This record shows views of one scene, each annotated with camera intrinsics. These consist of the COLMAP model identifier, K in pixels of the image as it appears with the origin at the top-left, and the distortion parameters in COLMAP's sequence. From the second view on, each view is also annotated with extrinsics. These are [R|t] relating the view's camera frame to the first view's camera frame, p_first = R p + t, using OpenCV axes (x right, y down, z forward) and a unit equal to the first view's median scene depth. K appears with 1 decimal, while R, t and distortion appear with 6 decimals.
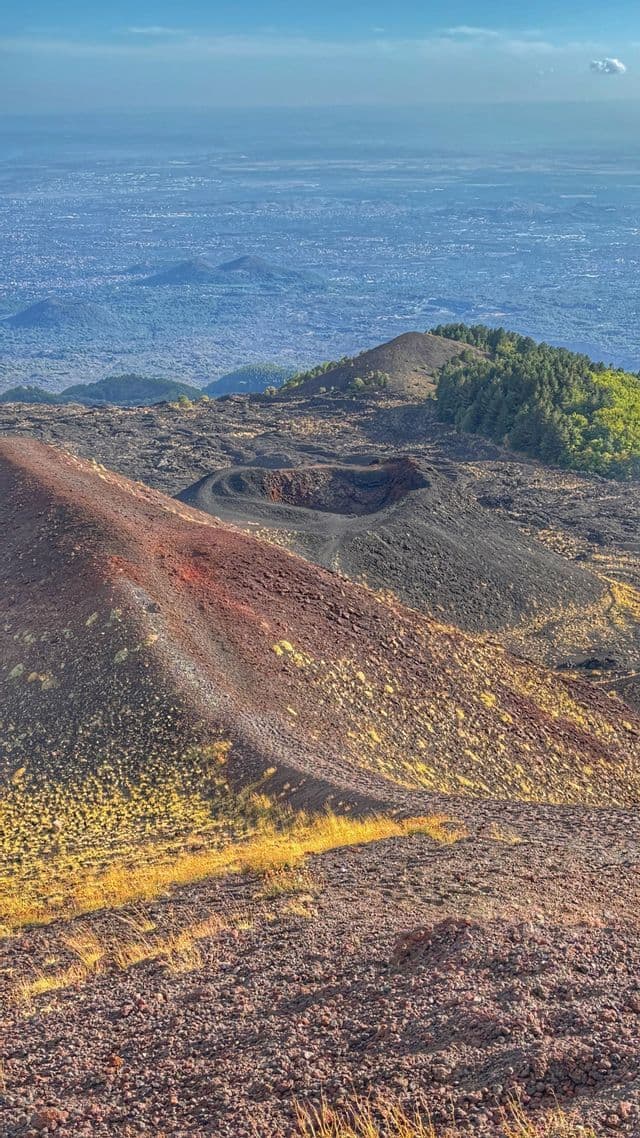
lens RADIAL K [[1589.6, 0, 316.3], [0, 1589.6, 601.4], [0, 0, 1]] dist [0.126606, 0.000000]
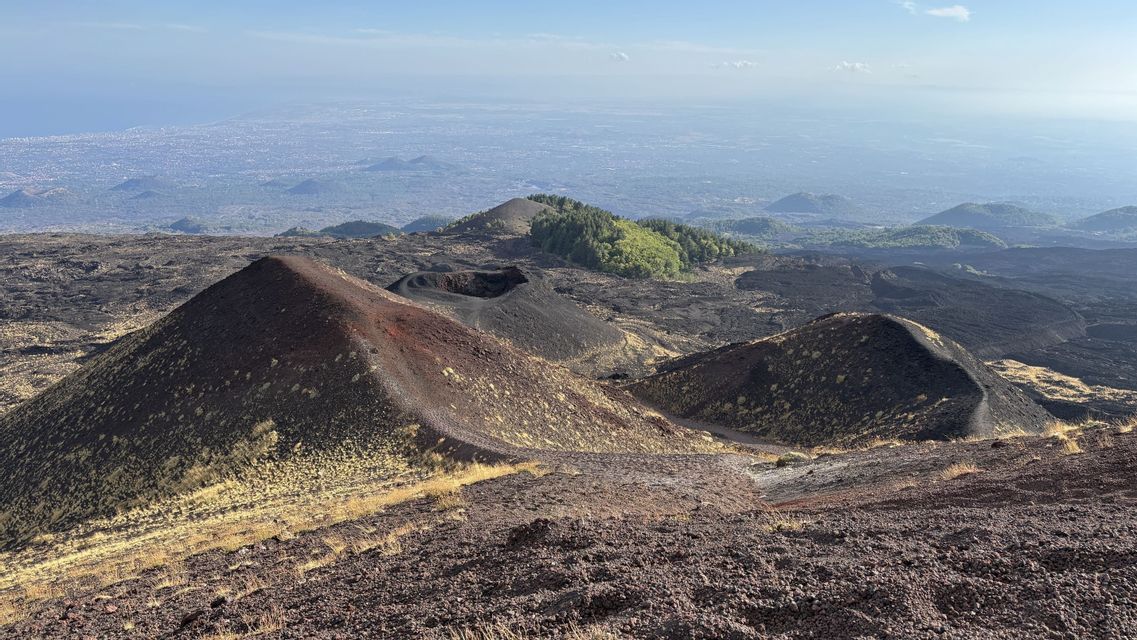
lens RADIAL K [[1588.2, 0, 568.0], [0, 1588.2, 320.2], [0, 0, 1]] dist [0.126606, 0.000000]
pose [[0.985255, -0.017384, 0.170204, -0.191661], [0.014885, 0.999762, 0.015950, -0.055450], [-0.170441, -0.013181, 0.985280, -0.795238]]
